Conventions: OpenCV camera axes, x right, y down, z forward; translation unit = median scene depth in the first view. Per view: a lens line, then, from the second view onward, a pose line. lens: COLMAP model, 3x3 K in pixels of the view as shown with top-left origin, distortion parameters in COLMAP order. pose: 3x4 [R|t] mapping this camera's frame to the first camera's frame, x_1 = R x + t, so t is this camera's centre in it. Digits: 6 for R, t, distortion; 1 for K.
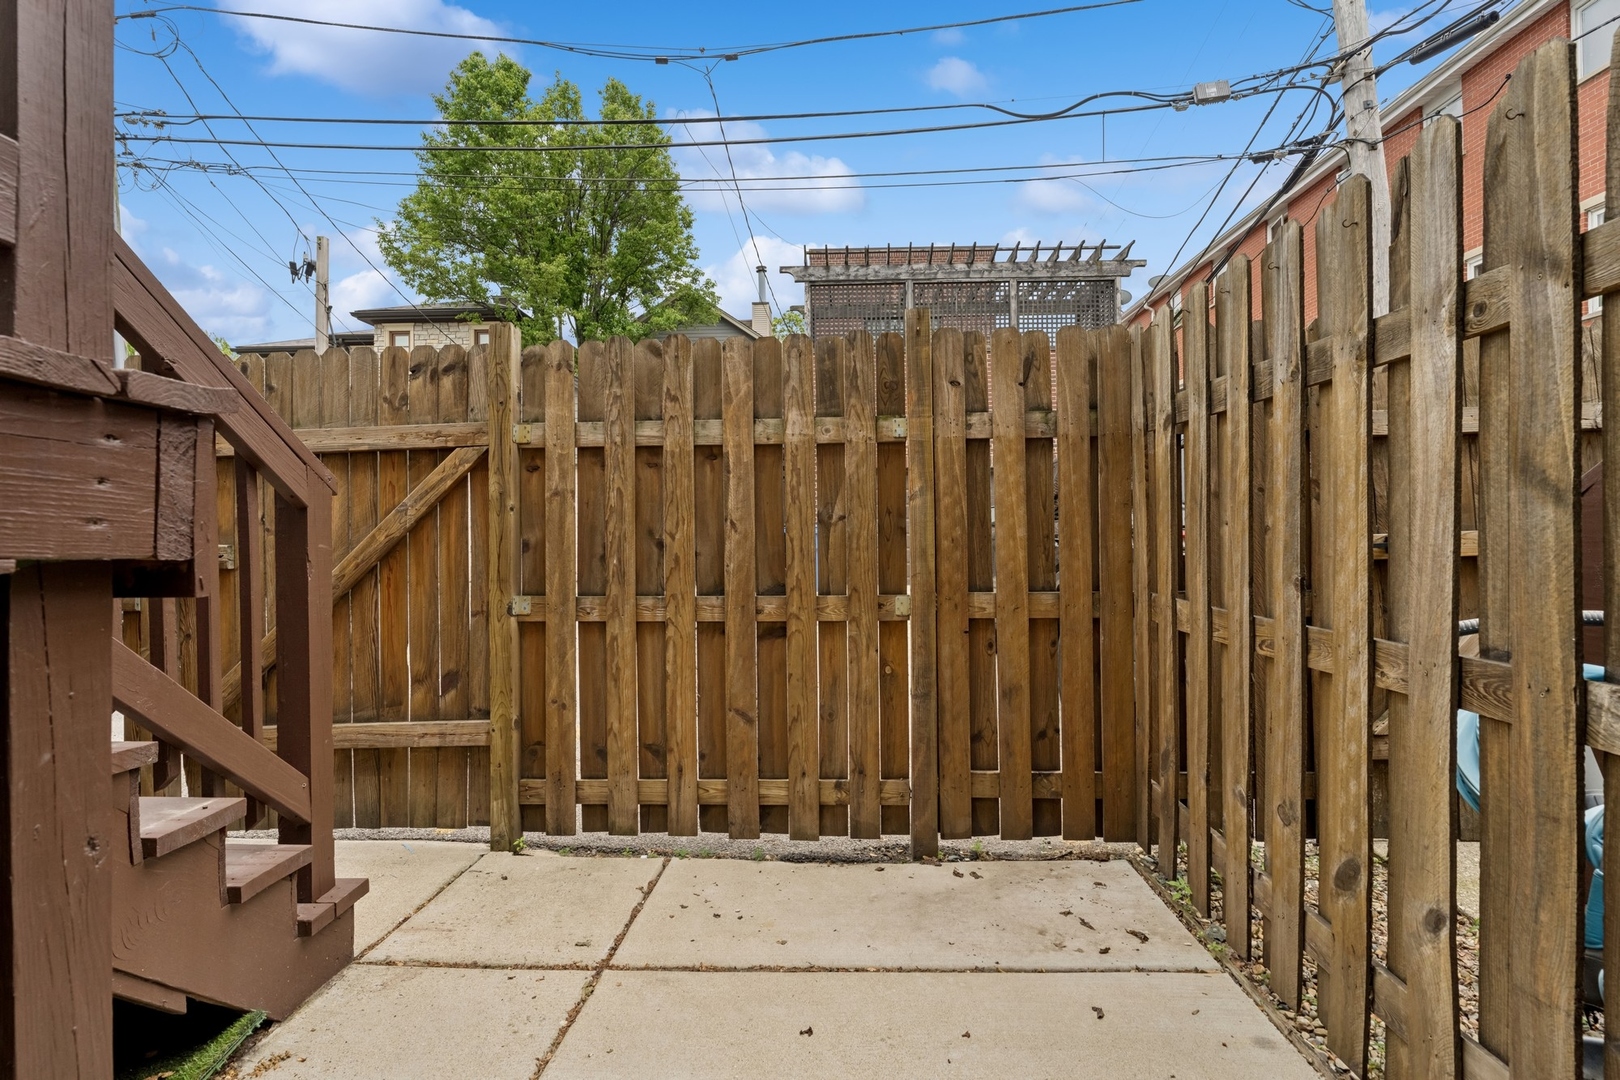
lens RADIAL K [[761.3, 0, 817.0], [0, 761.3, 538.9], [0, 0, 1]] dist [0.004264, 0.000390]
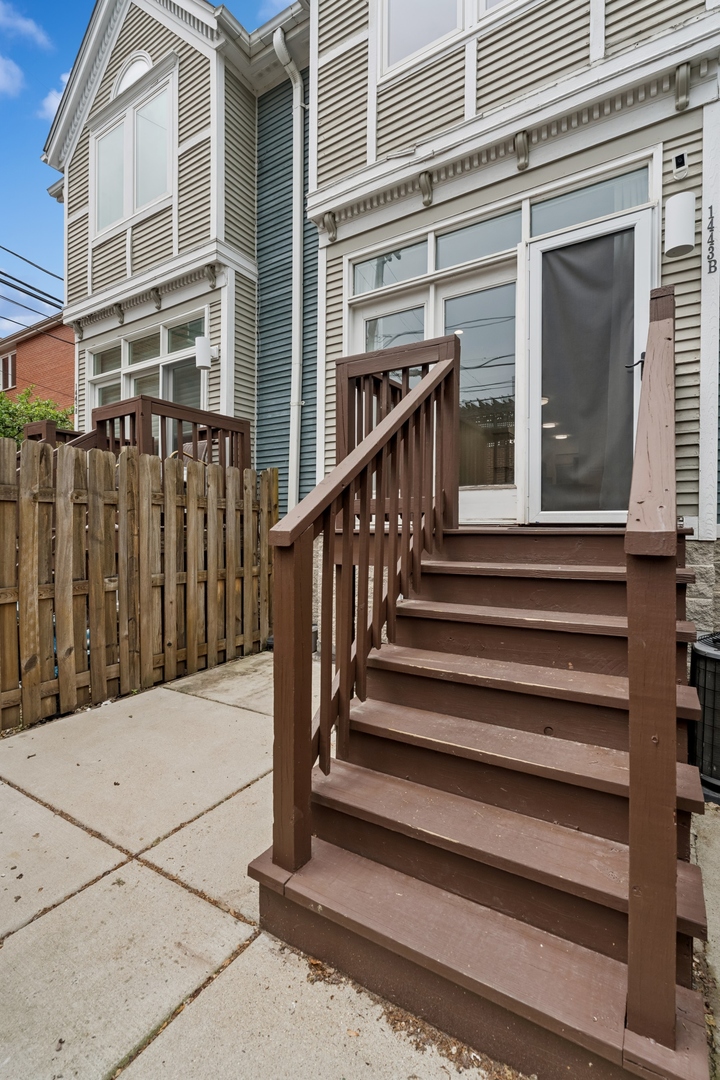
lens RADIAL K [[499.5, 0, 362.8], [0, 499.5, 535.8], [0, 0, 1]] dist [0.000630, -0.000879]
pose [[-0.863403, -0.013212, 0.504342, -1.695869], [0.001692, 0.999576, 0.029082, -0.152996], [-0.504513, 0.025963, -0.863014, 2.343912]]
